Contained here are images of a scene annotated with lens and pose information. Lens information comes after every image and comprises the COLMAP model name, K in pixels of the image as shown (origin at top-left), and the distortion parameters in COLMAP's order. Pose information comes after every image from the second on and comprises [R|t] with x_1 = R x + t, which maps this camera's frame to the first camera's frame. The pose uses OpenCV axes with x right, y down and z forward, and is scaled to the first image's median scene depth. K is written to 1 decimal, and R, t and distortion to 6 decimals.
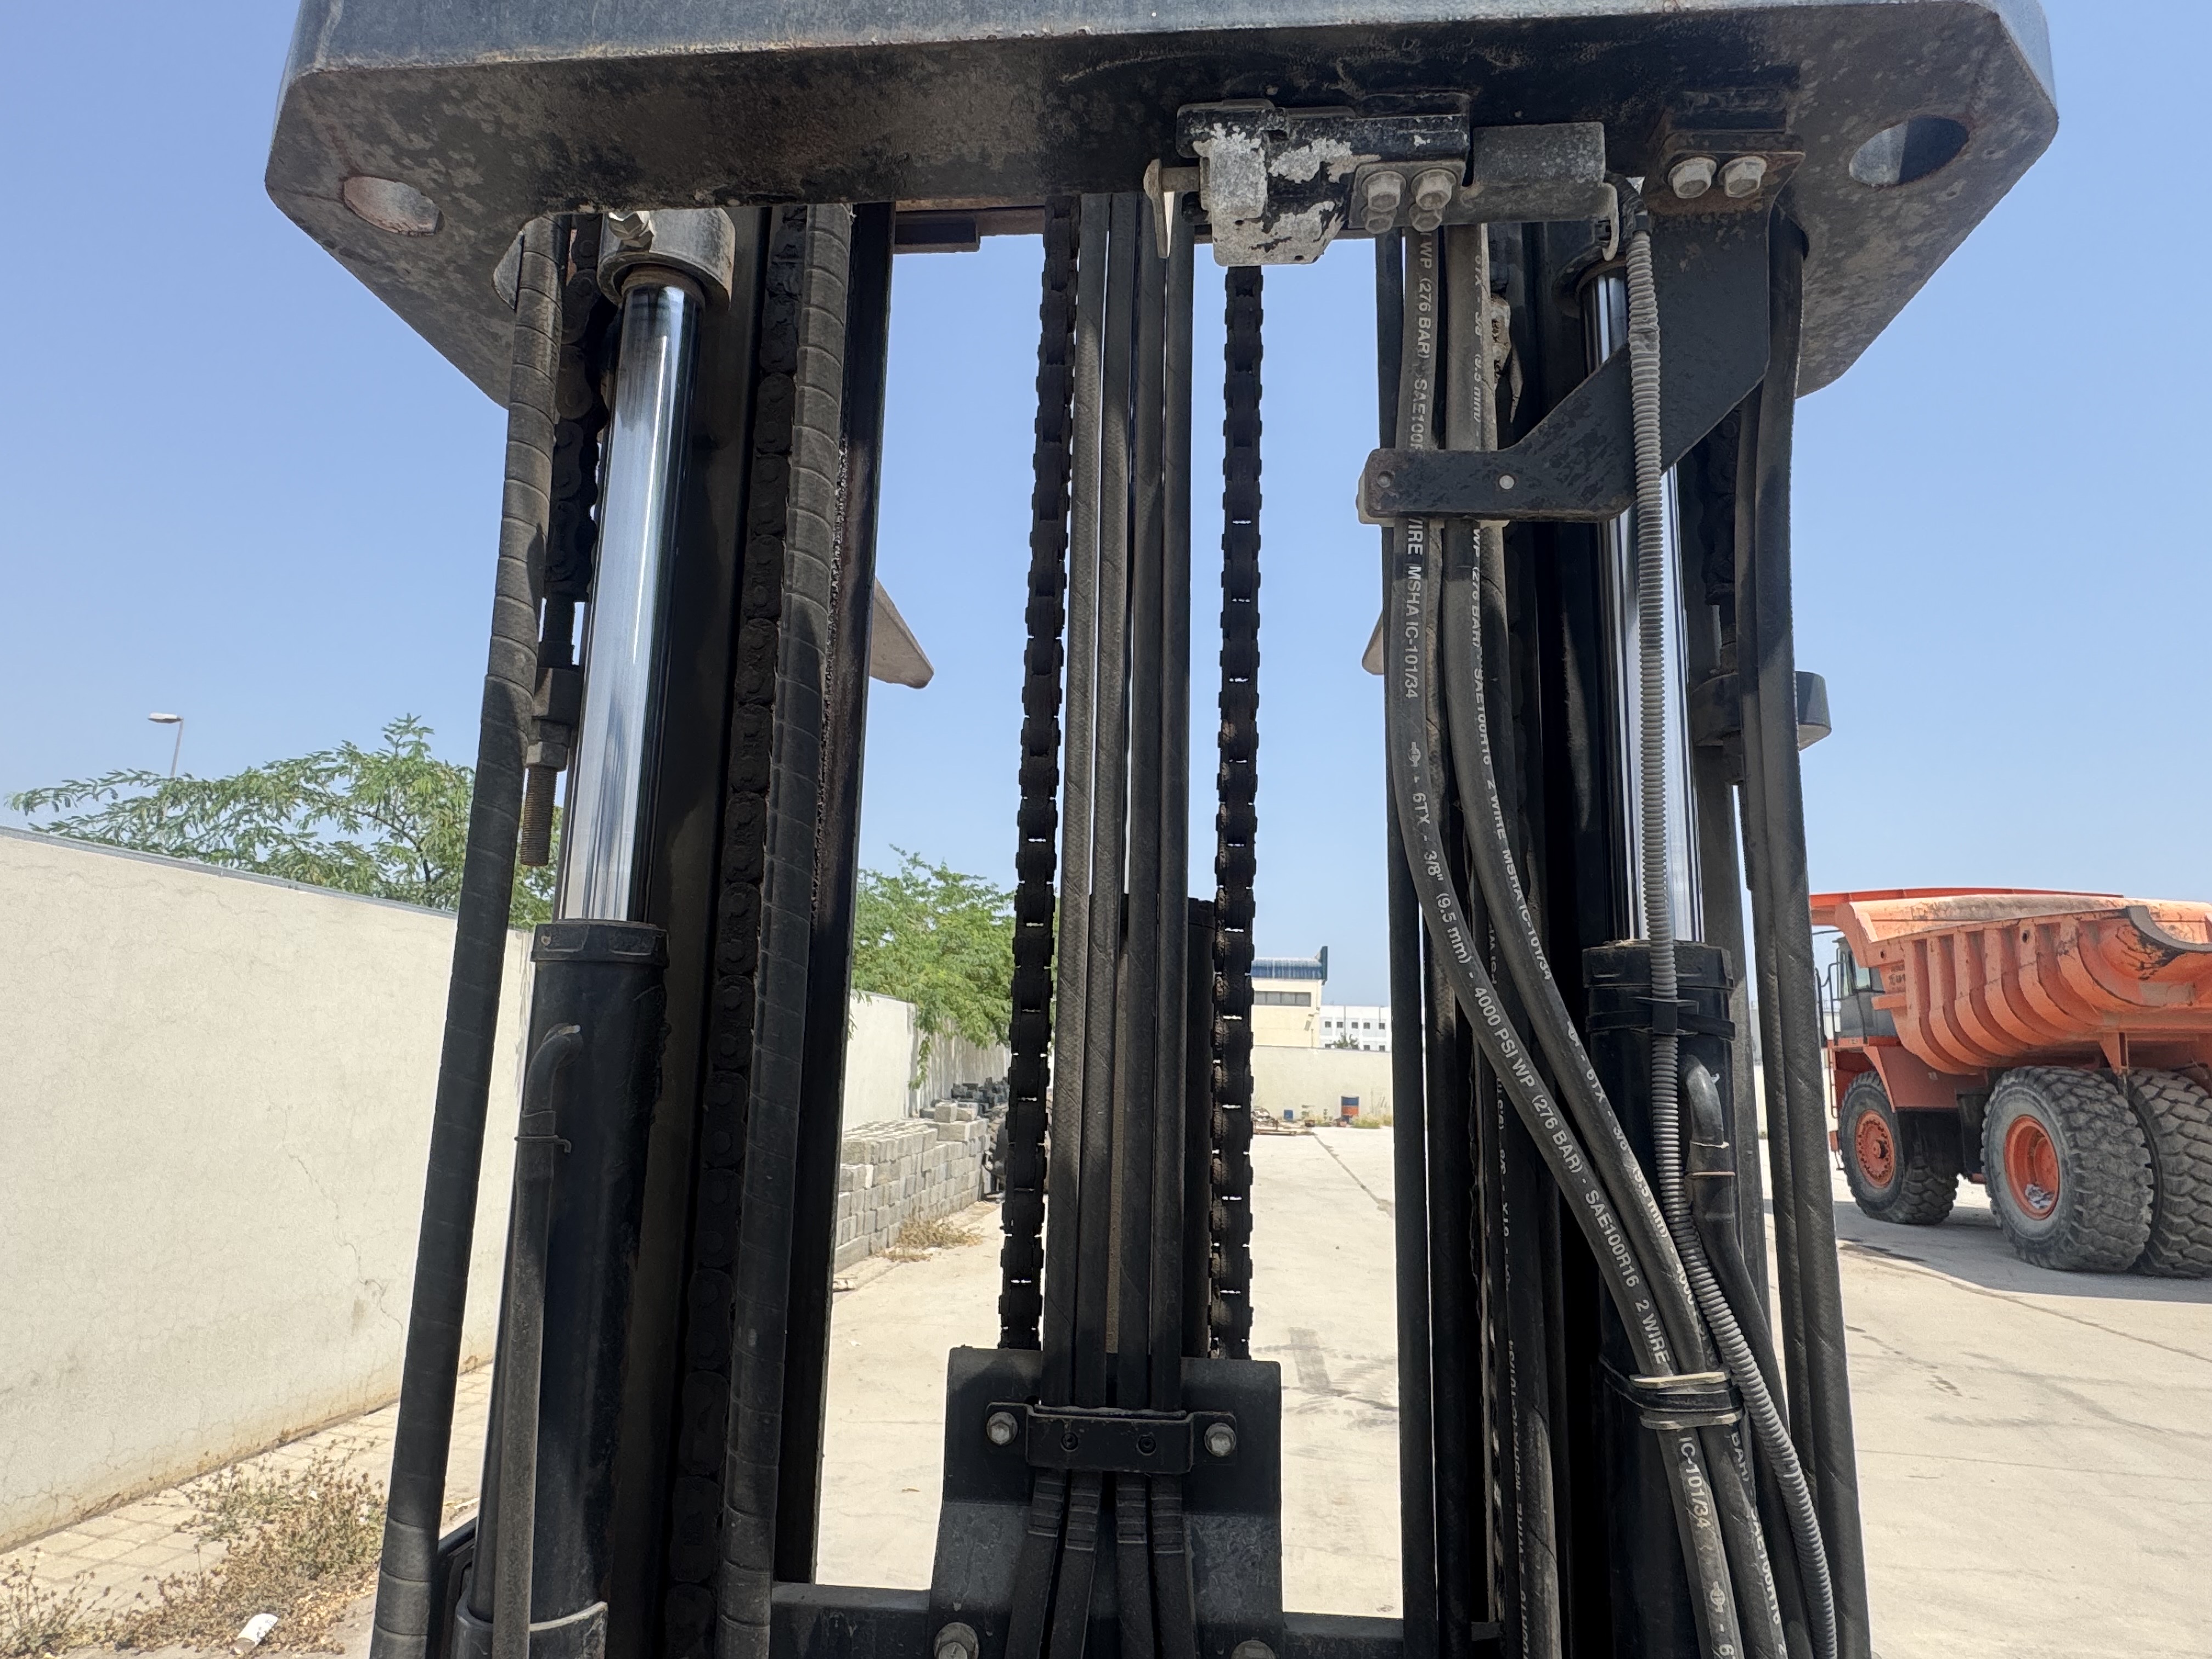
lens RADIAL K [[1264.7, 0, 1109.2], [0, 1264.7, 830.8], [0, 0, 1]] dist [0.000553, 0.000884]
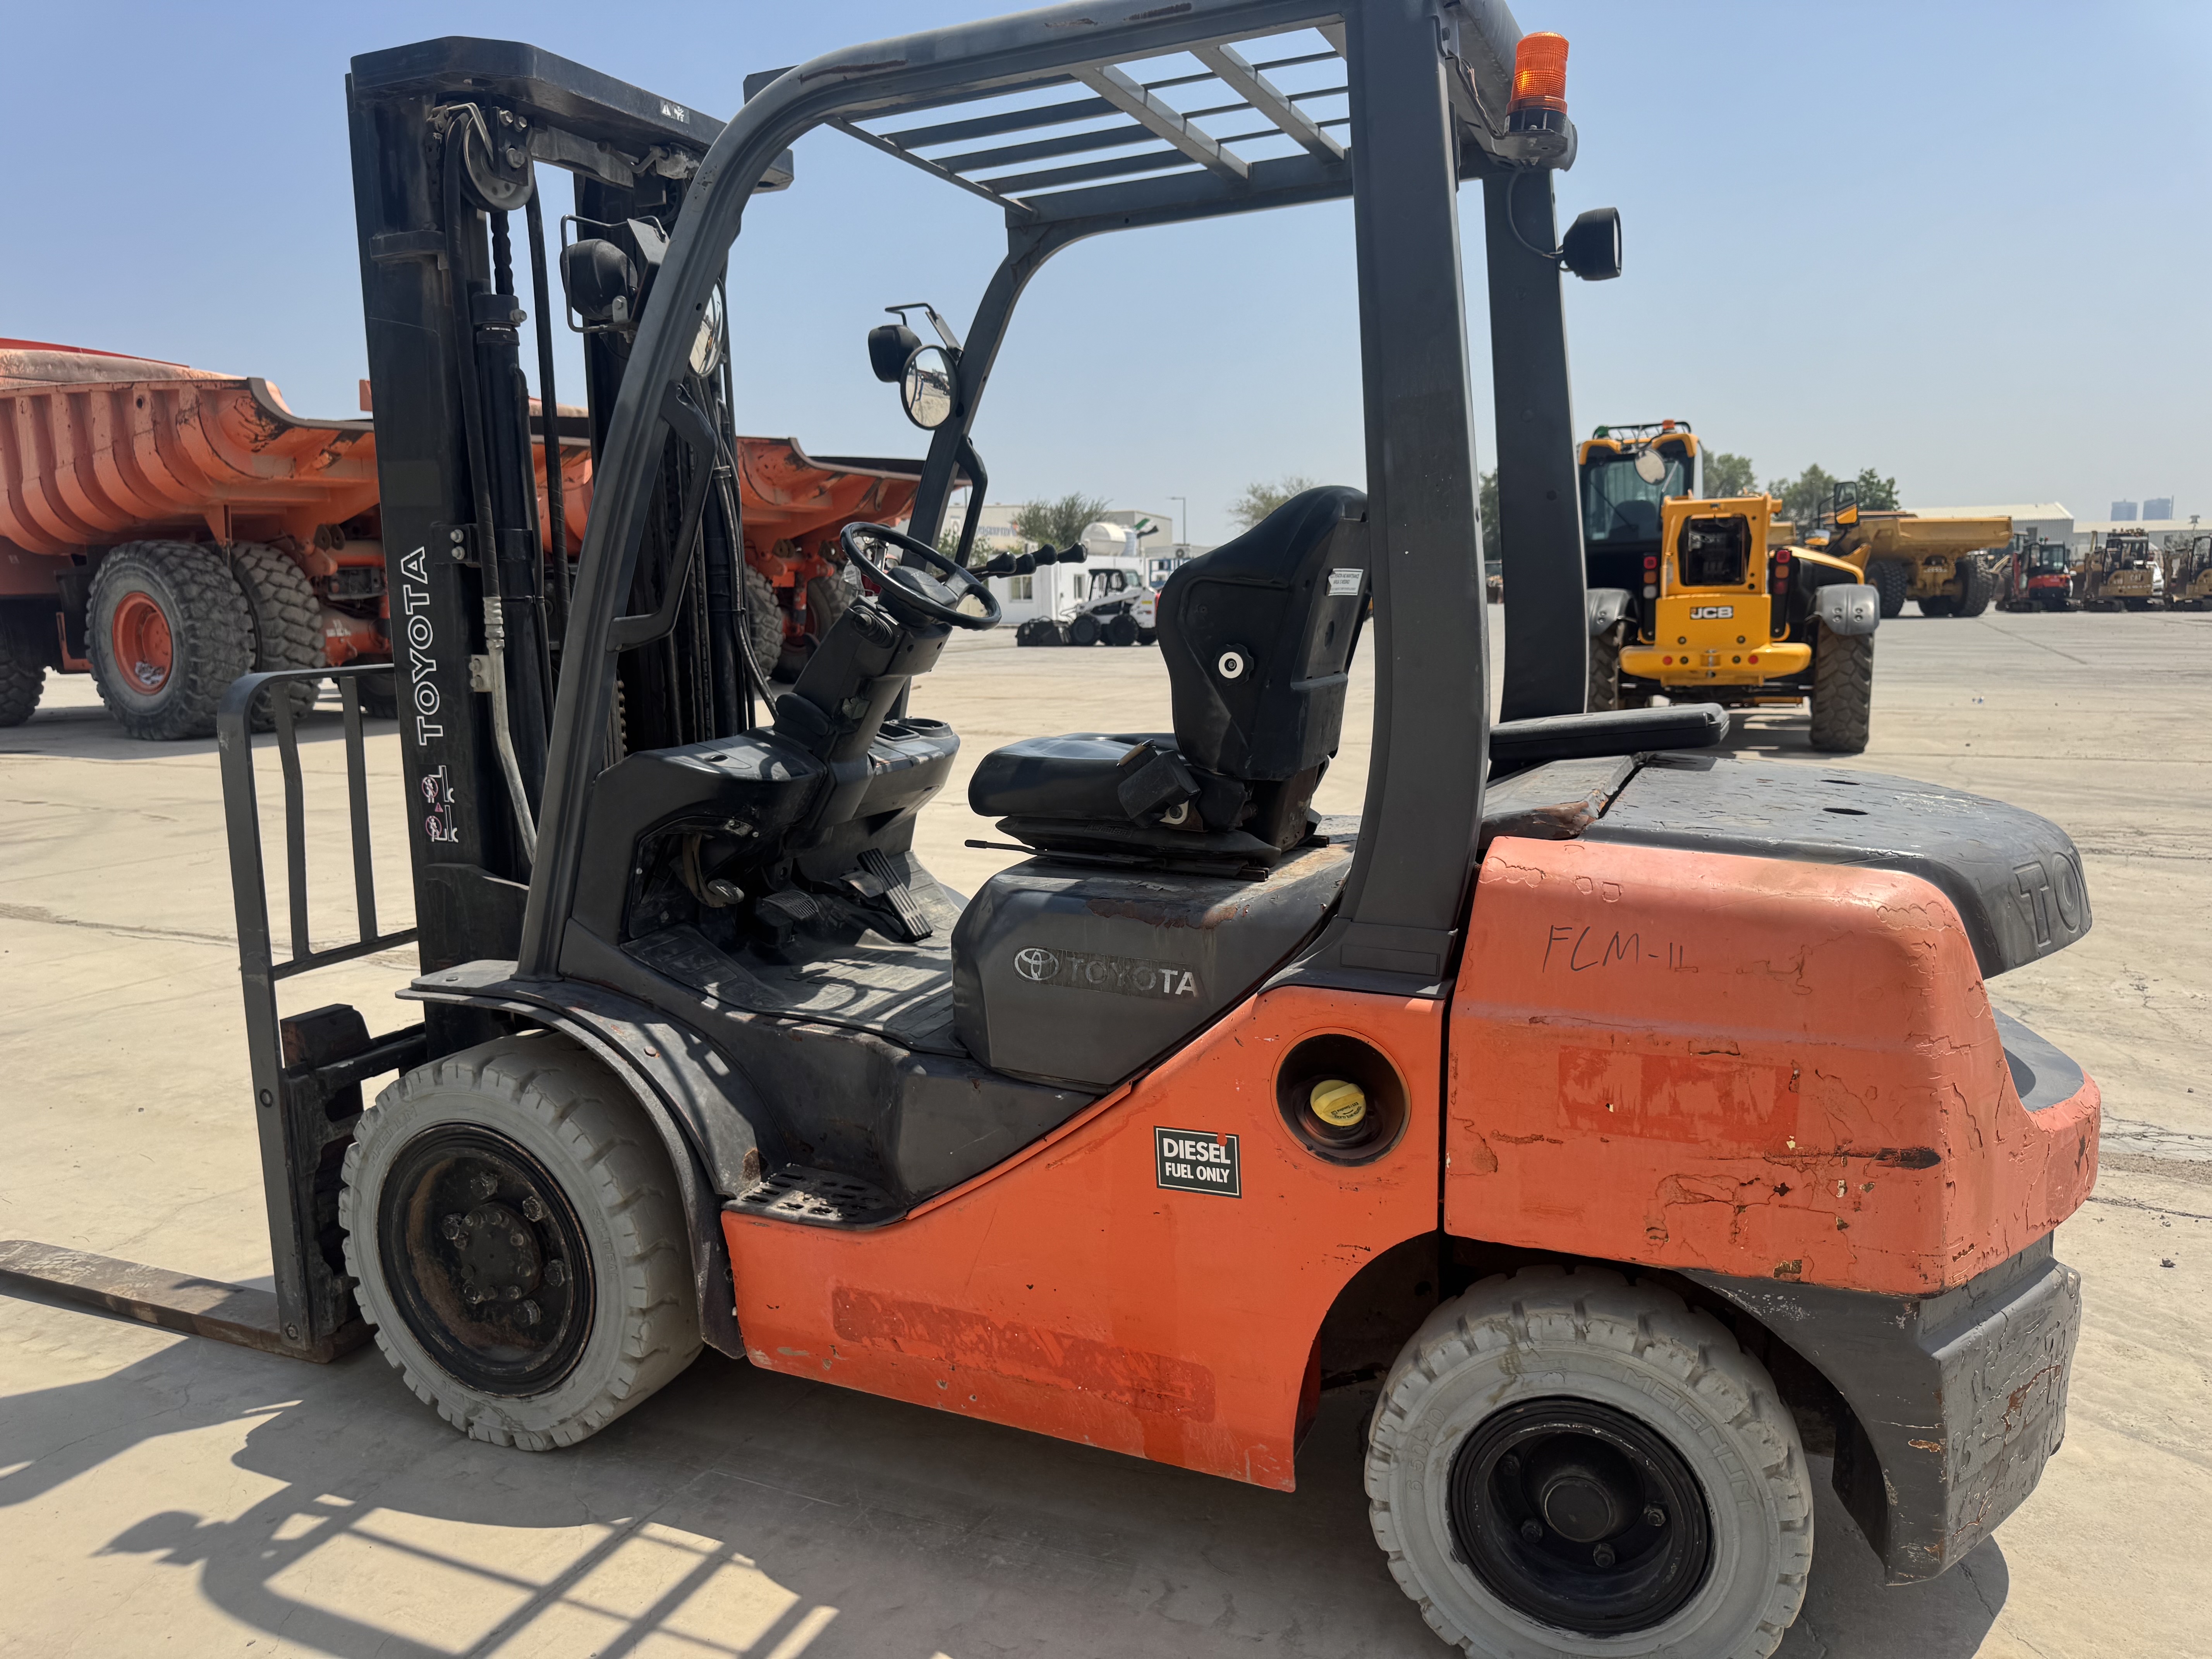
lens RADIAL K [[1565.2, 0, 1113.1], [0, 1565.2, 831.8], [0, 0, 1]] dist [-0.001658, -0.006873]
pose [[0.331456, -0.182812, 0.925590, -0.185122], [-0.144814, 0.959565, 0.241380, 0.005019], [-0.932291, -0.214046, 0.291579, -0.093216]]
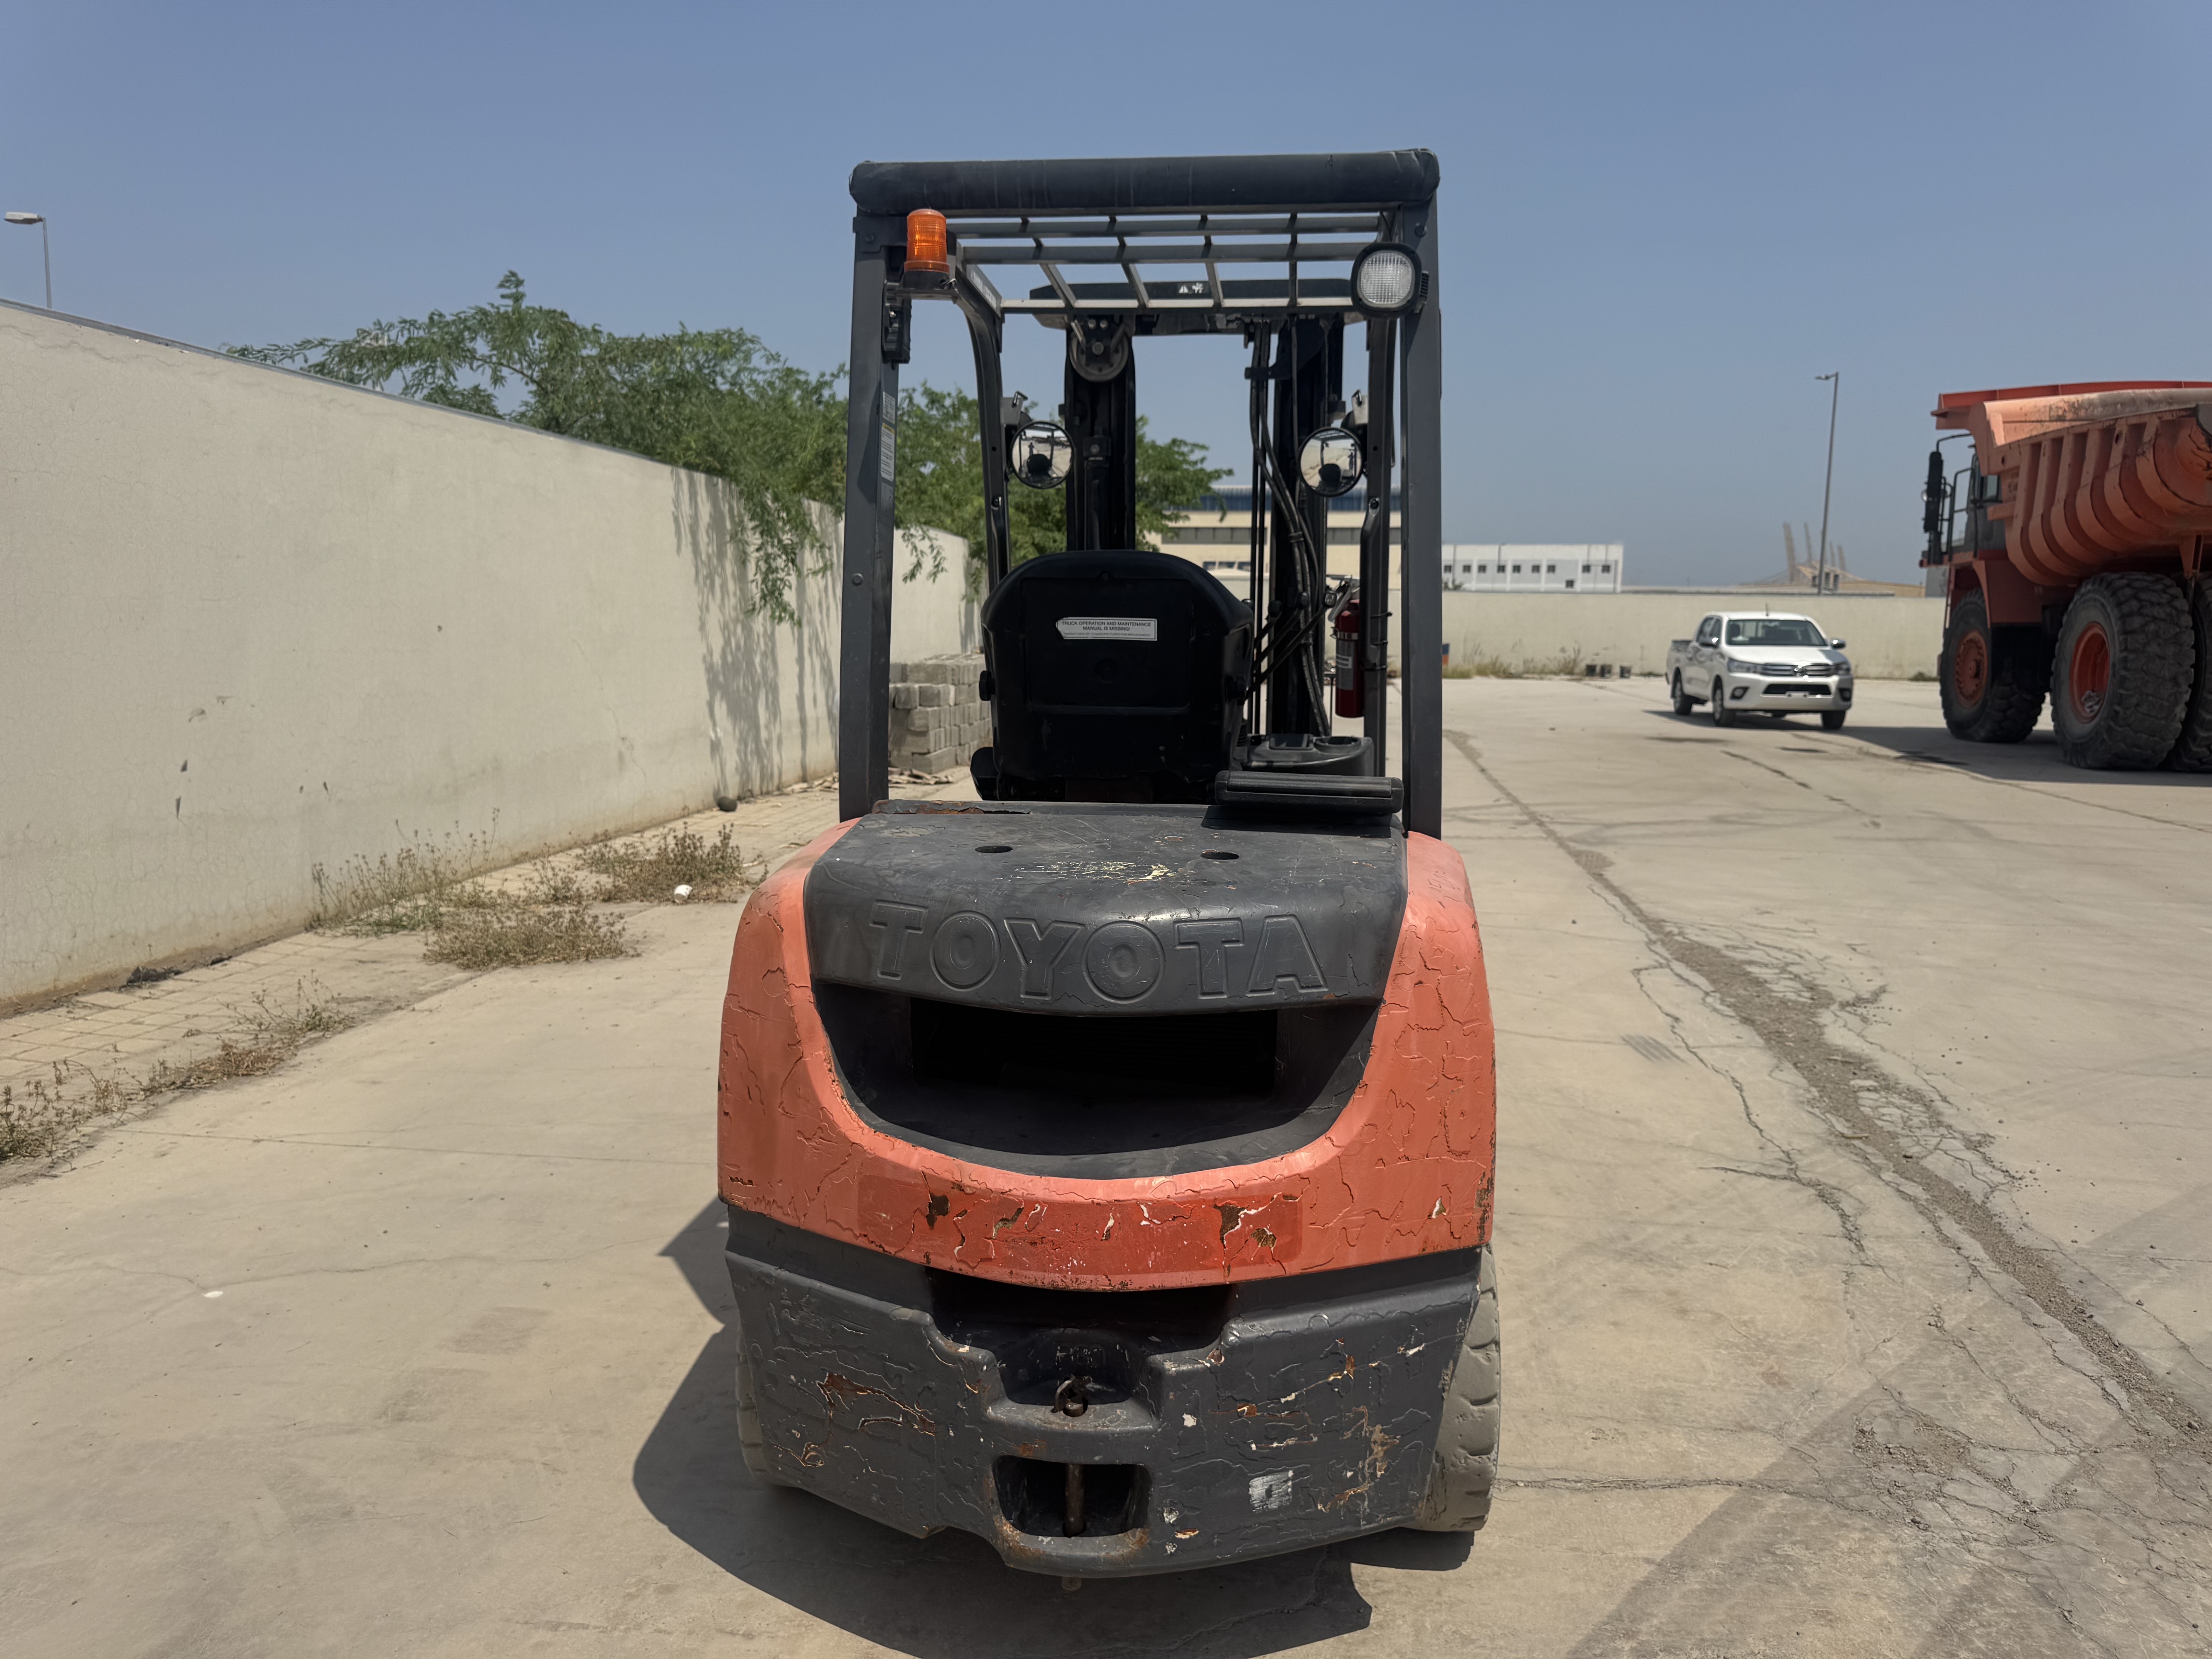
lens RADIAL K [[1565.2, 0, 1113.1], [0, 1565.2, 831.8], [0, 0, 1]] dist [-0.001658, -0.006873]
pose [[0.999297, -0.016322, -0.033741, -0.007565], [0.025995, 0.950321, 0.310185, -0.021375], [0.027002, -0.310844, 0.950077, -0.262477]]
